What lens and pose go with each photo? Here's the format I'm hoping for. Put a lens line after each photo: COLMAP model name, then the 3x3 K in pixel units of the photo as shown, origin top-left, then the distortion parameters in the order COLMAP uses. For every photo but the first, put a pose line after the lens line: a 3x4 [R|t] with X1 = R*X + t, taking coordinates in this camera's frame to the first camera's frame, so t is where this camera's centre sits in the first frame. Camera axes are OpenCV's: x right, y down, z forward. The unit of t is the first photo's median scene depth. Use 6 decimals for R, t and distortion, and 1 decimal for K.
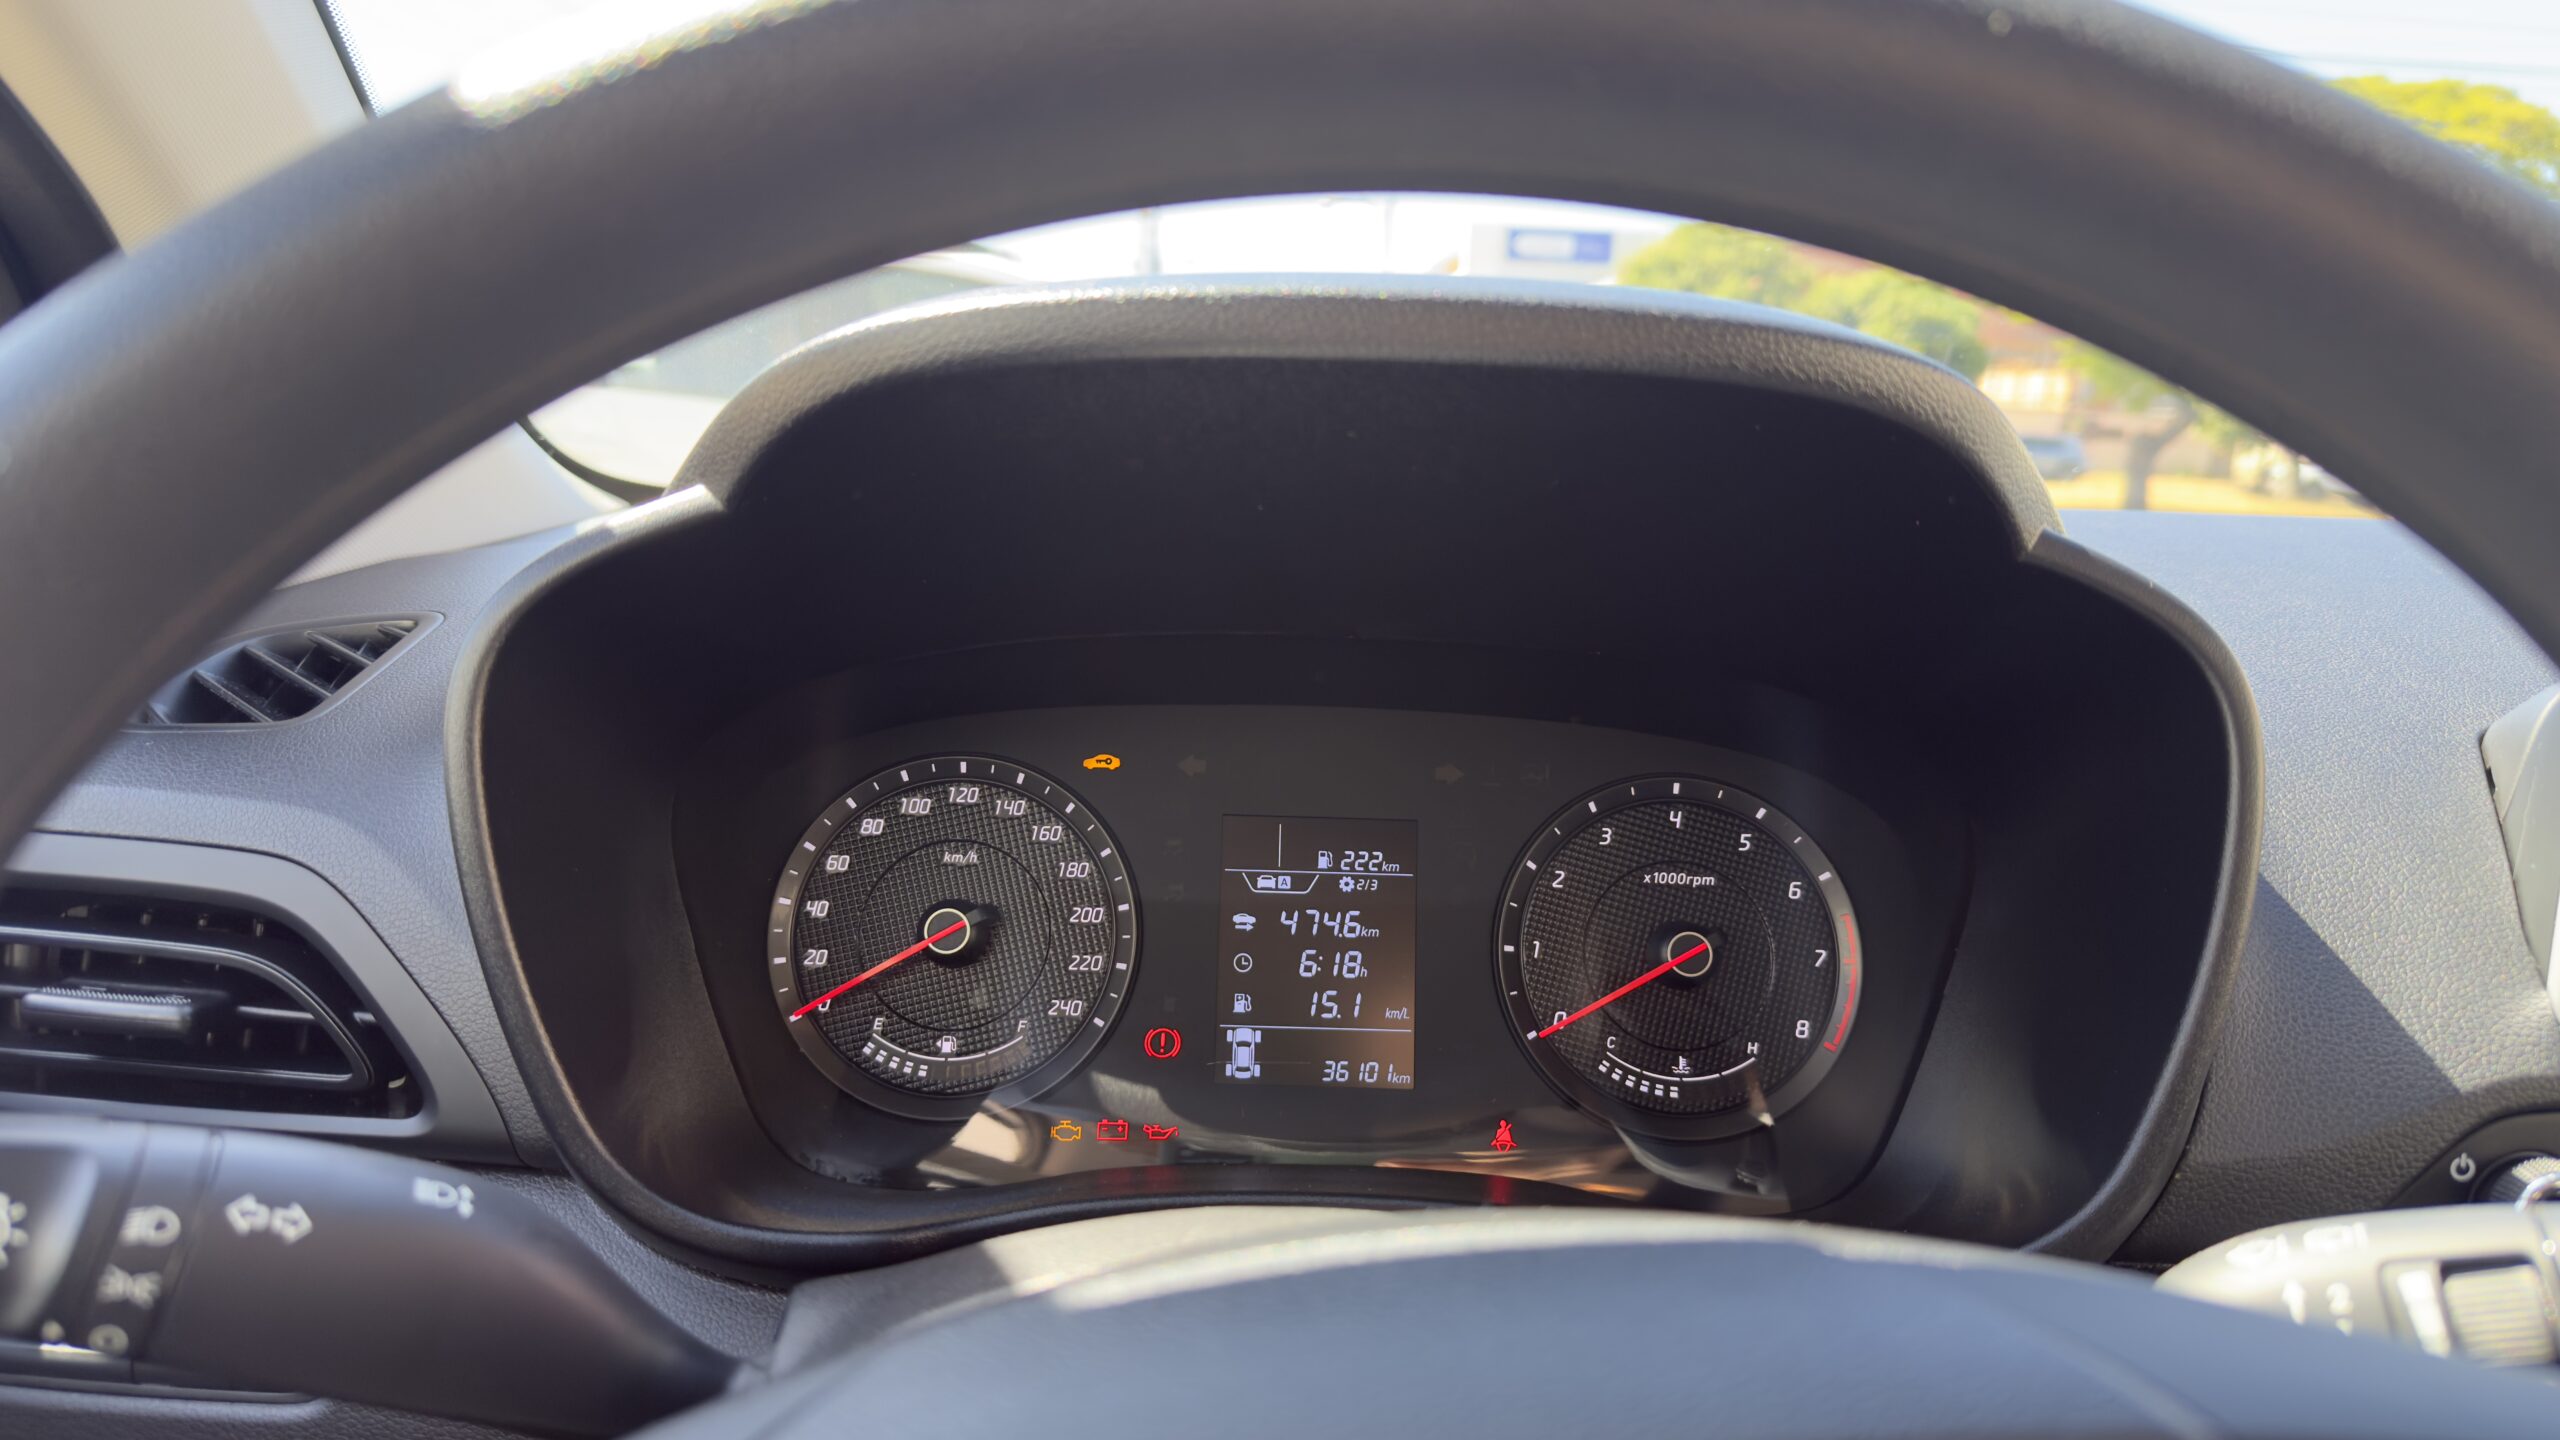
lens RADIAL K [[1805.5, 0, 1280.0], [0, 1805.5, 720.0], [0, 0, 1]] dist [0.056640, -0.109163]
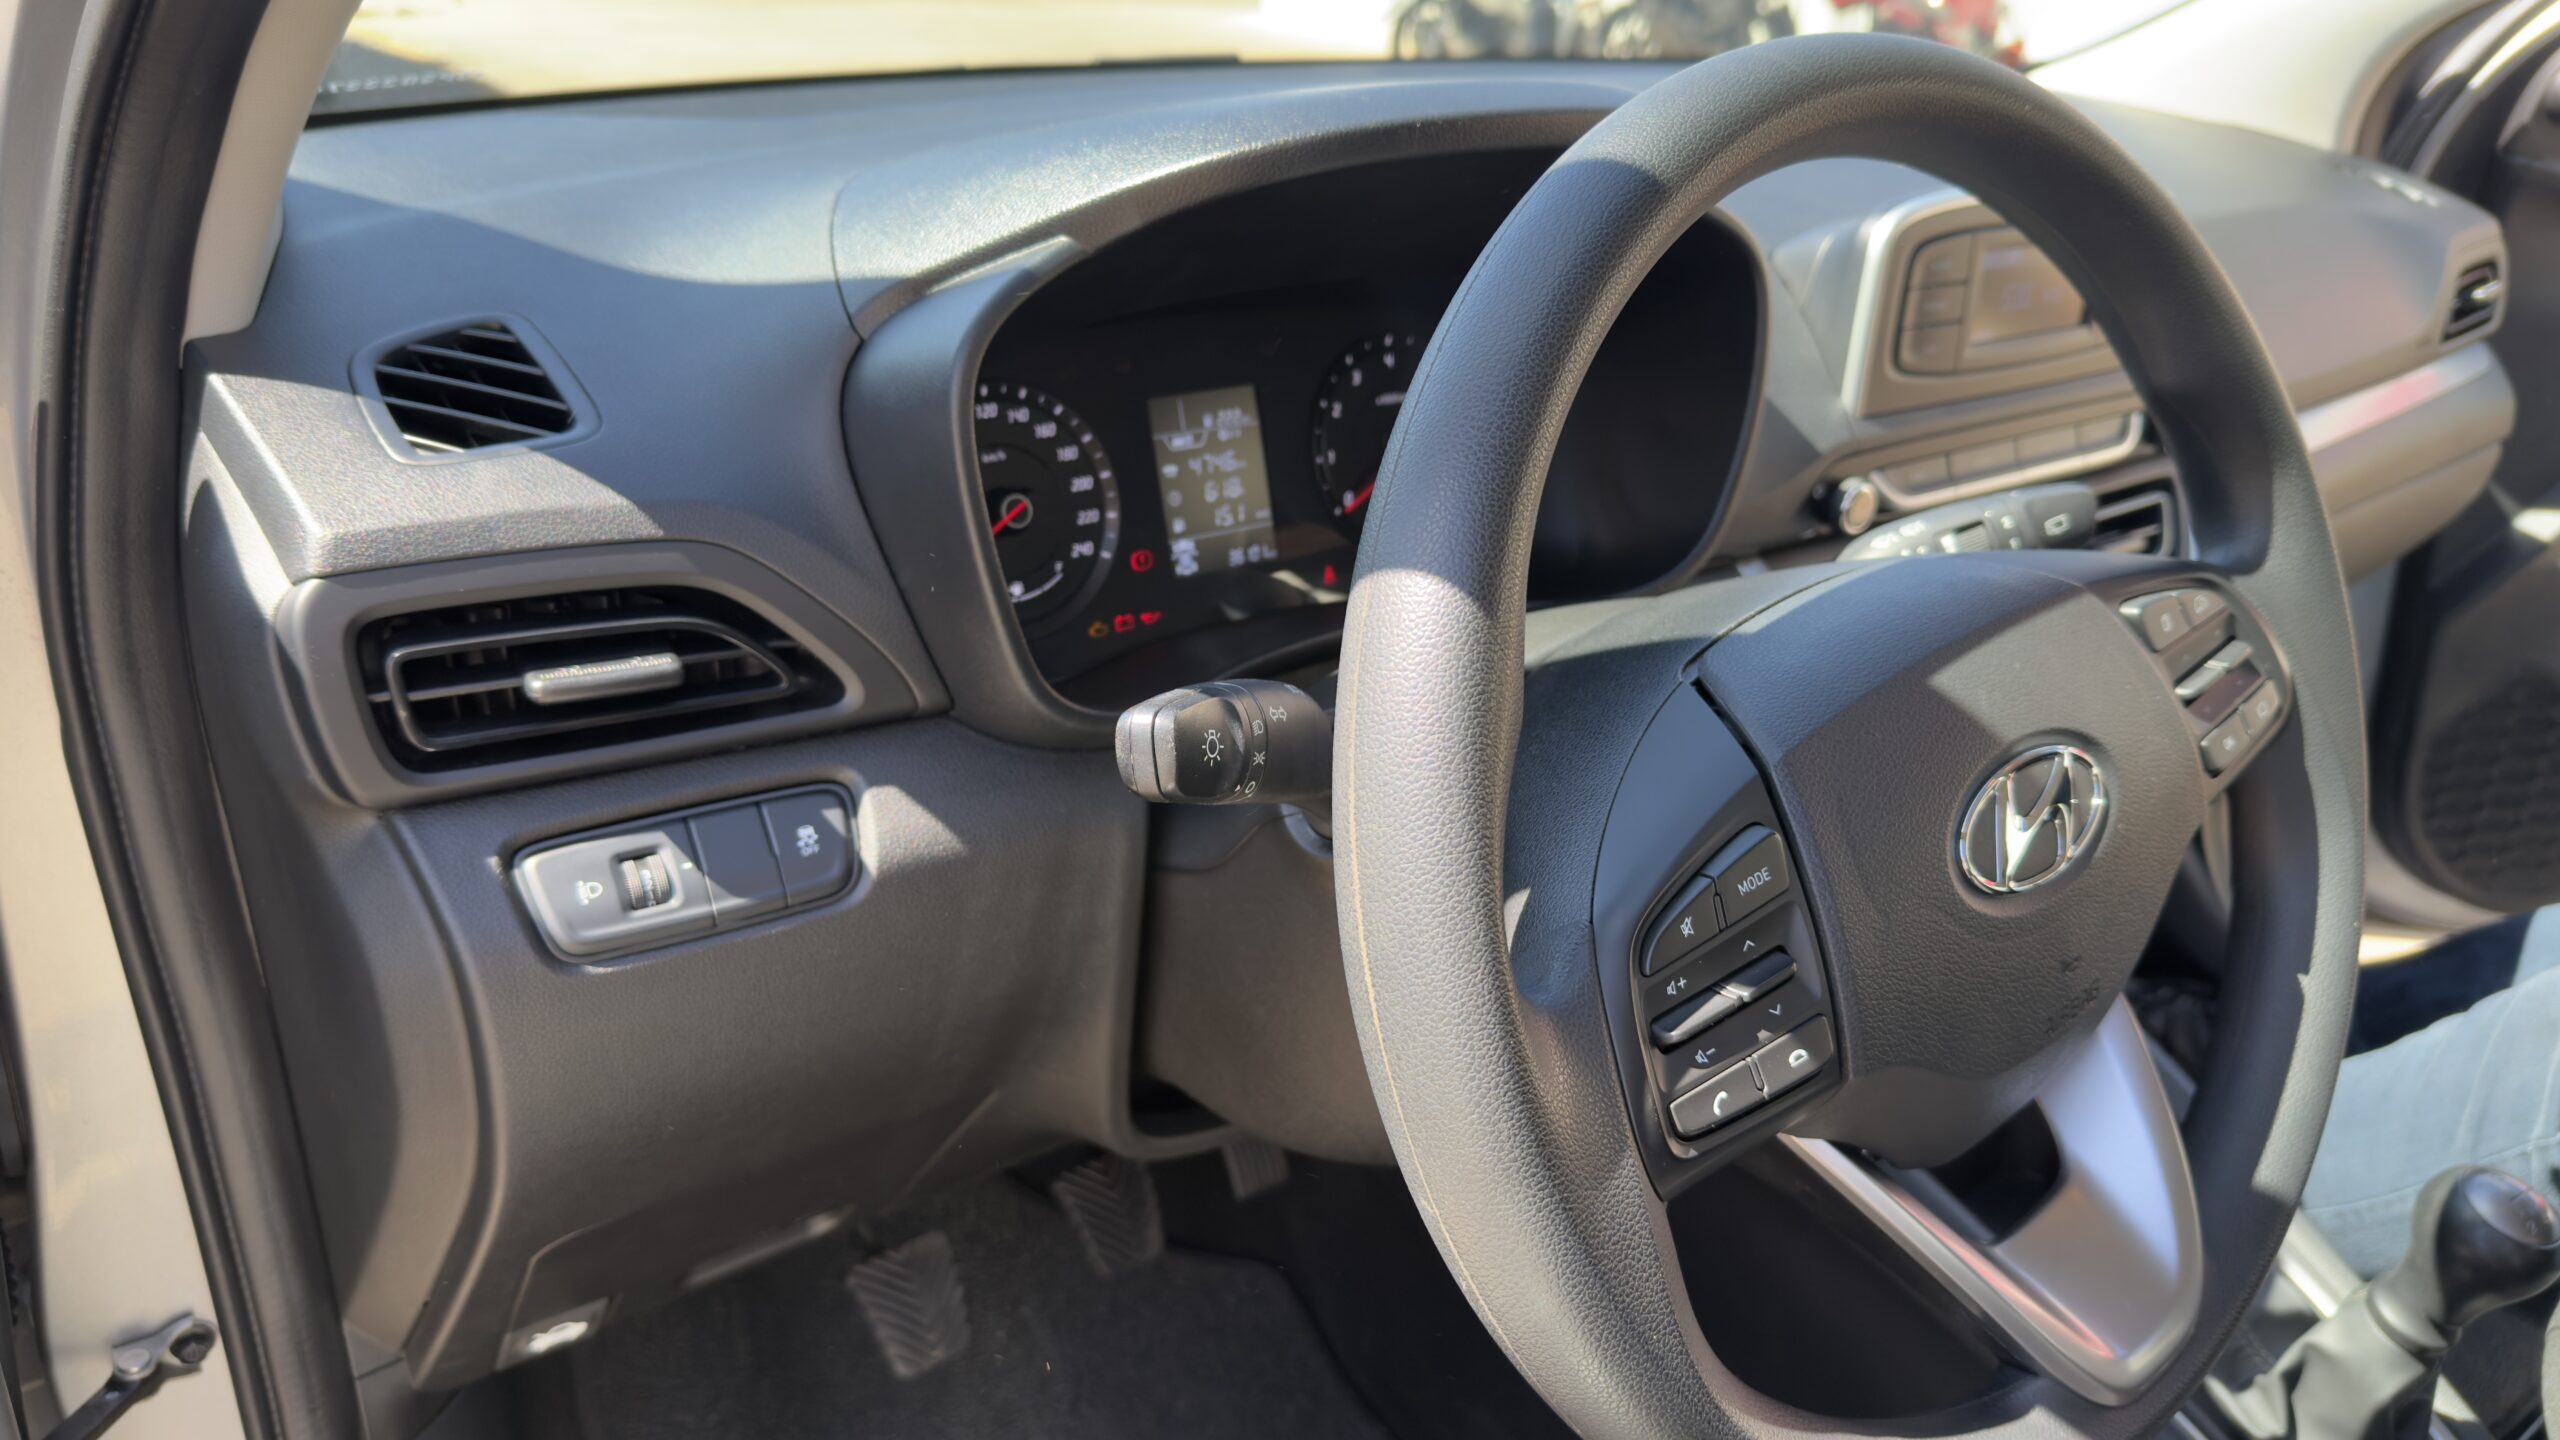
lens RADIAL K [[1805.5, 0, 1280.0], [0, 1805.5, 720.0], [0, 0, 1]] dist [0.056640, -0.109163]
pose [[0.798266, -0.238983, 0.552863, -0.812096], [0.059902, 0.944863, 0.321939, -0.165395], [-0.599318, -0.223876, 0.768568, -0.230266]]
